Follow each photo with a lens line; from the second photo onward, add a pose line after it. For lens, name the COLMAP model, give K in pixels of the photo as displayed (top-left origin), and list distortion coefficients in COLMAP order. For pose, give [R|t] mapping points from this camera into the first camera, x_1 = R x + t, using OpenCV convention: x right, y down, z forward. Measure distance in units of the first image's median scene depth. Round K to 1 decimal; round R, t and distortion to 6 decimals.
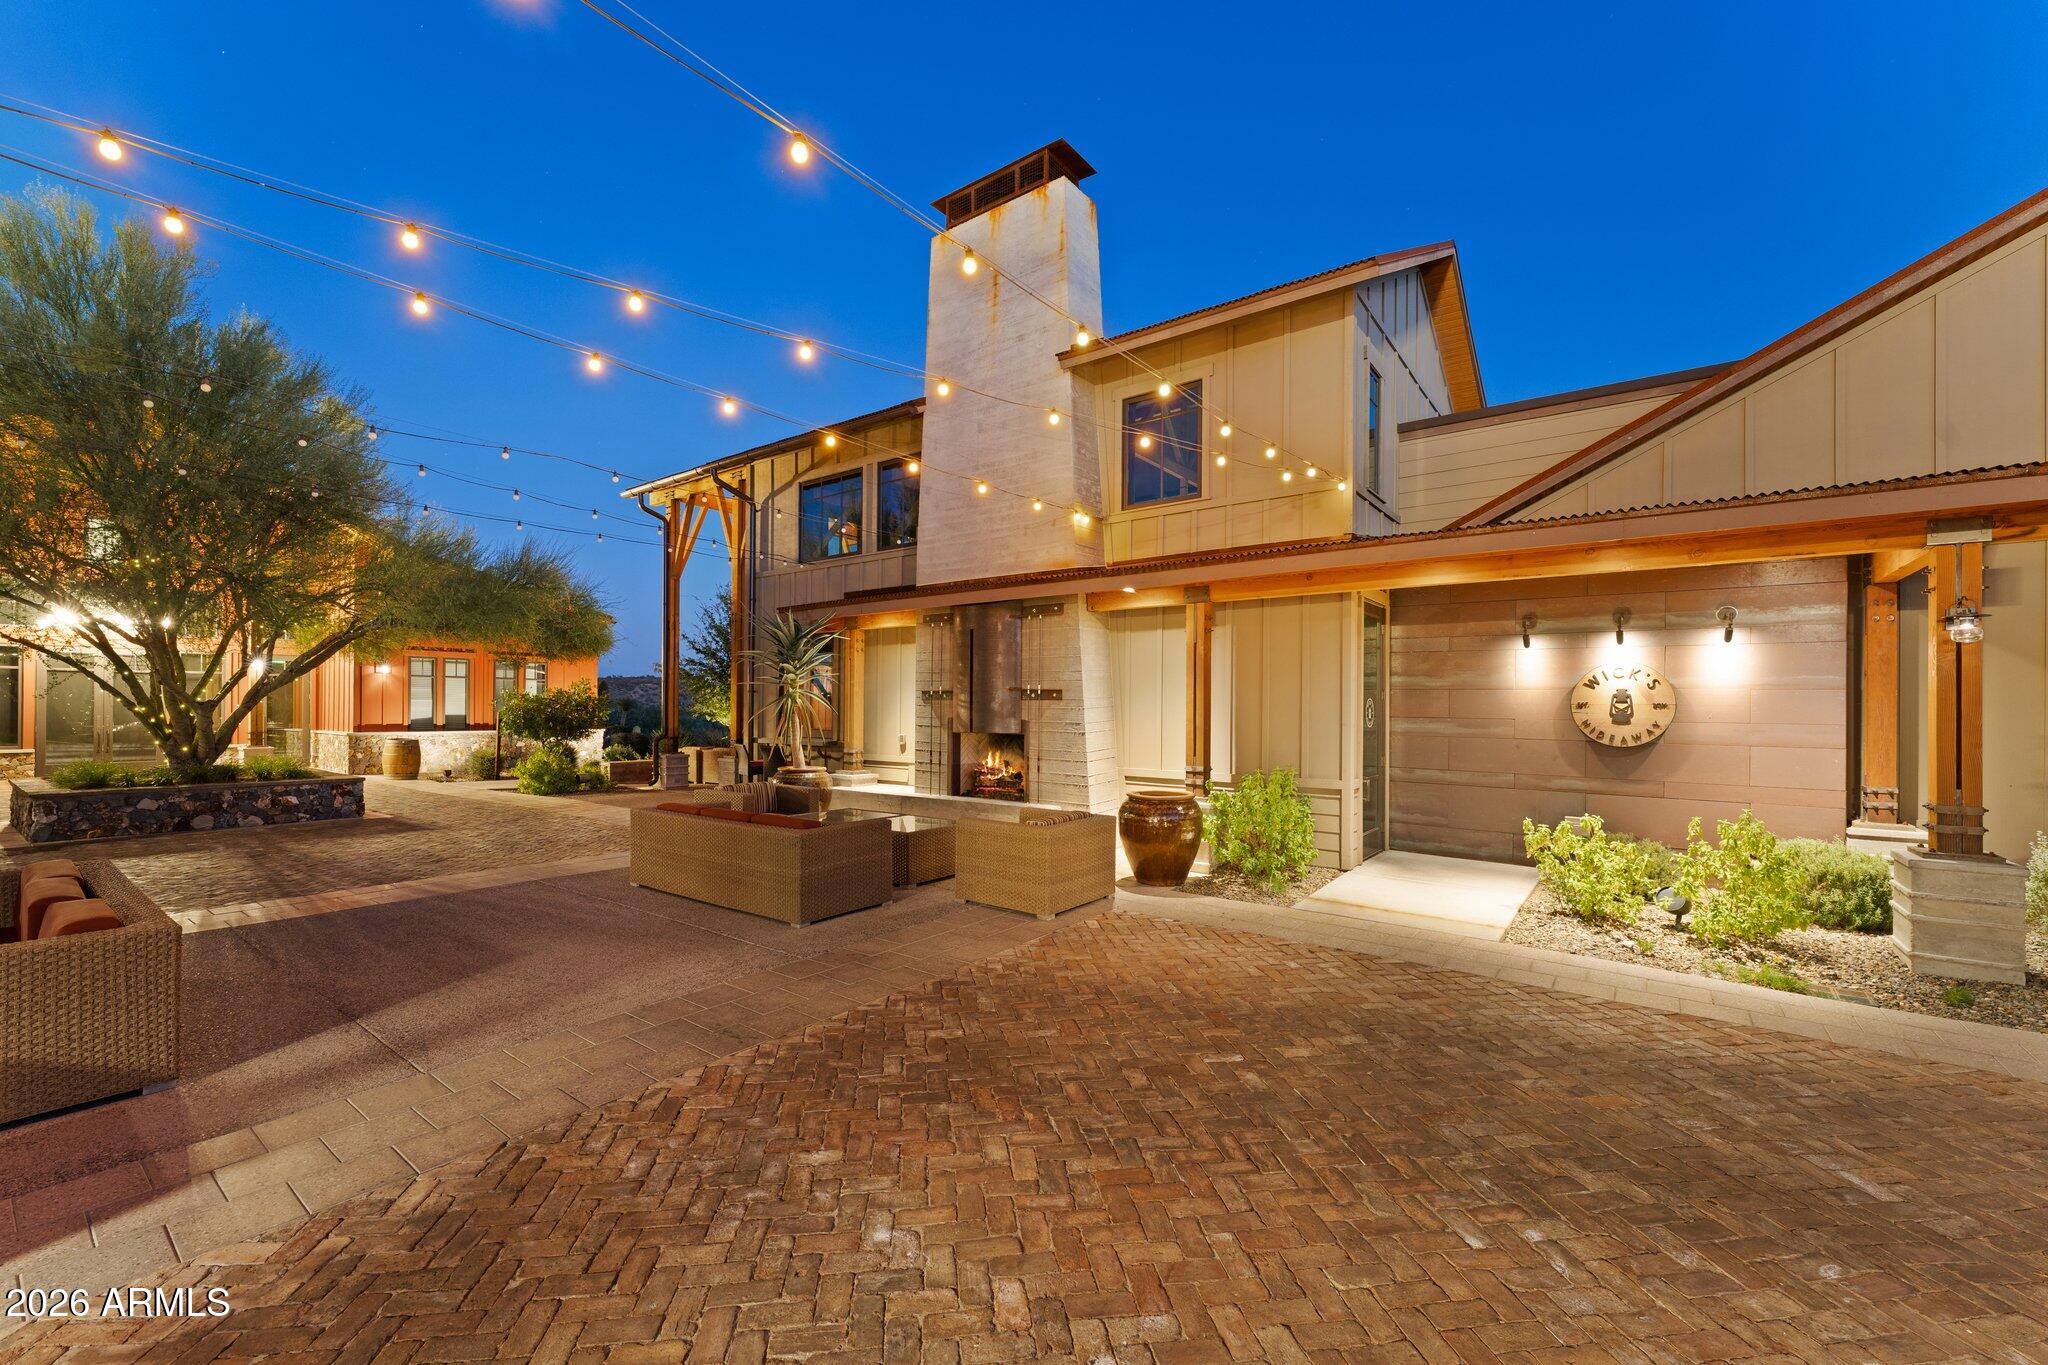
lens RADIAL K [[801.5, 0, 1027.4], [0, 801.5, 696.1], [0, 0, 1]] dist [0.001089, -0.000303]
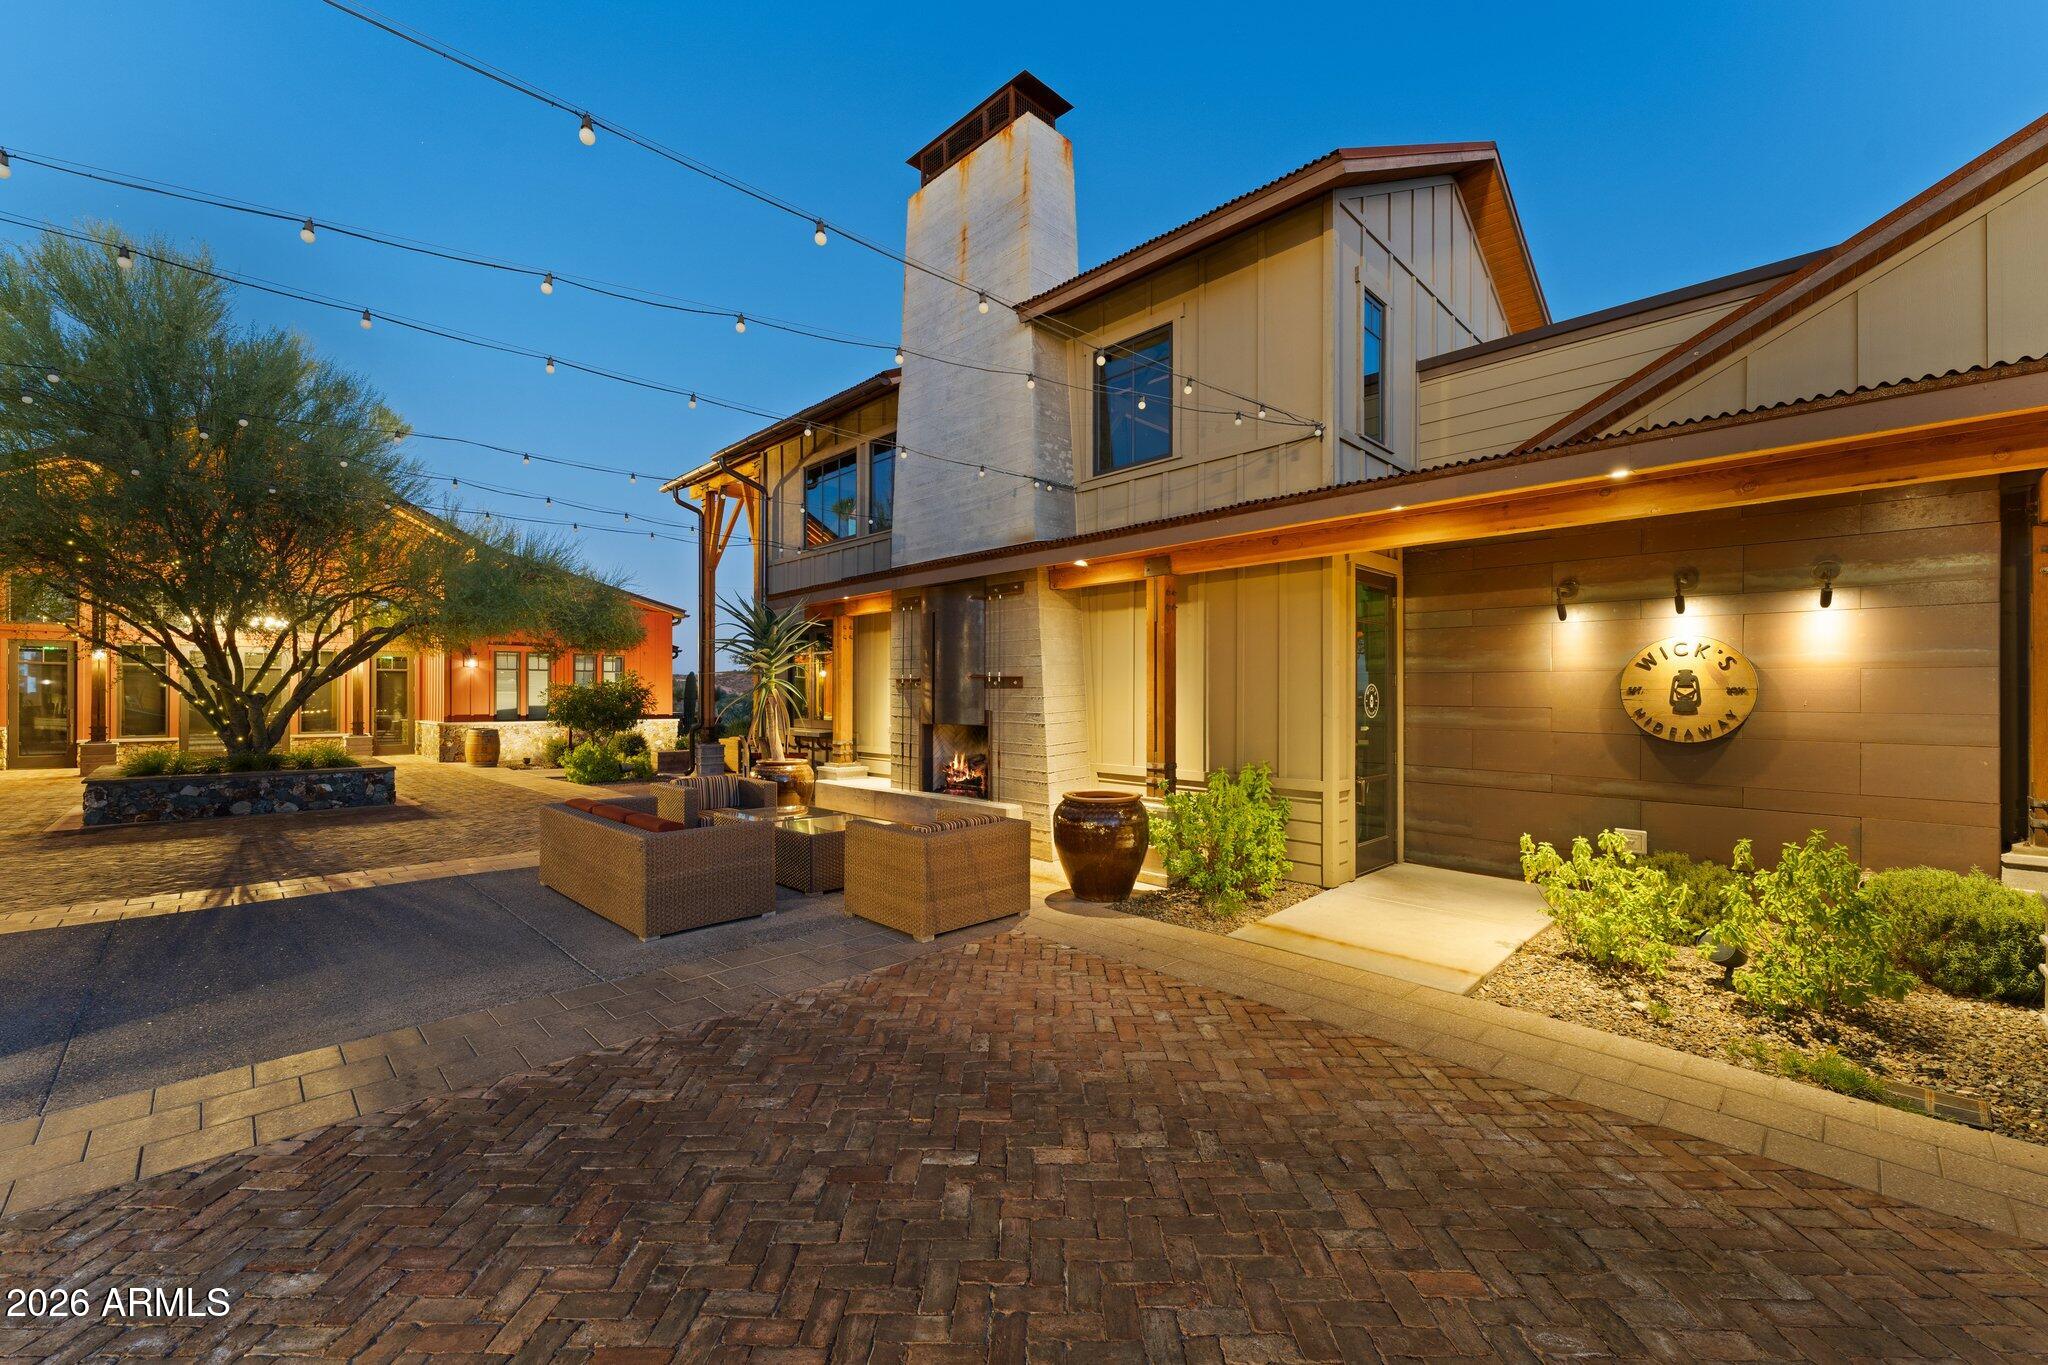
lens RADIAL K [[801.5, 0, 1023.0], [0, 801.5, 684.1], [0, 0, 1]] dist [0.001089, -0.000303]
pose [[0.990465, -0.006998, -0.137588, 0.200528], [0.006857, 0.999975, -0.001500, 0.002066], [0.137595, 0.000542, 0.990488, 0.123519]]
